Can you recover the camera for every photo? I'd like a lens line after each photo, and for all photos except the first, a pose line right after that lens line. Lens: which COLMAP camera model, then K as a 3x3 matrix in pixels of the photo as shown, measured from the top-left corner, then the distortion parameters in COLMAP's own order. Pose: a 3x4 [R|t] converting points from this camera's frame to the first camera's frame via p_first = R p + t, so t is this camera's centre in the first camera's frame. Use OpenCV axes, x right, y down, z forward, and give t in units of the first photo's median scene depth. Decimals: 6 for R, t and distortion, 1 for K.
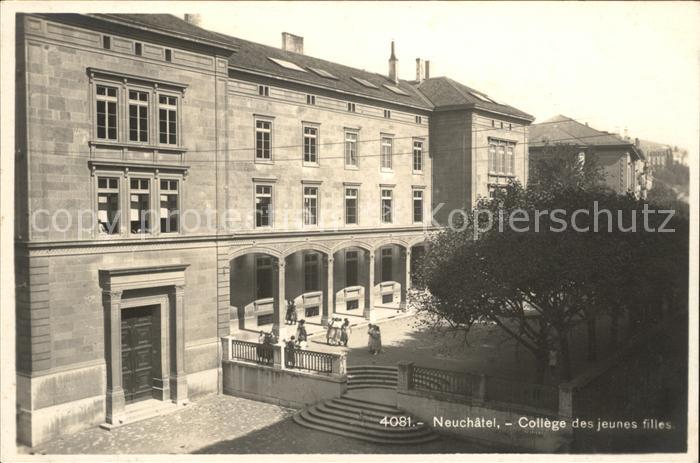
lens RADIAL K [[769.5, 0, 349.6], [0, 769.5, 235.7], [0, 0, 1]] dist [0.045299, 0.000000]
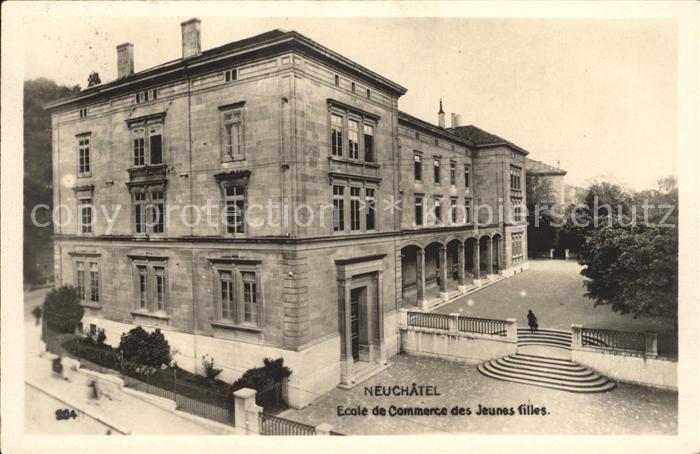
lens RADIAL K [[470.5, 0, 351.0], [0, 470.5, 220.3], [0, 0, 1]] dist [0.006586, 0.002540]
pose [[0.997021, -0.023869, 0.073346, -0.328315], [0.026680, 0.998937, -0.037594, 0.009053], [-0.072371, 0.039439, 0.996598, 0.222361]]
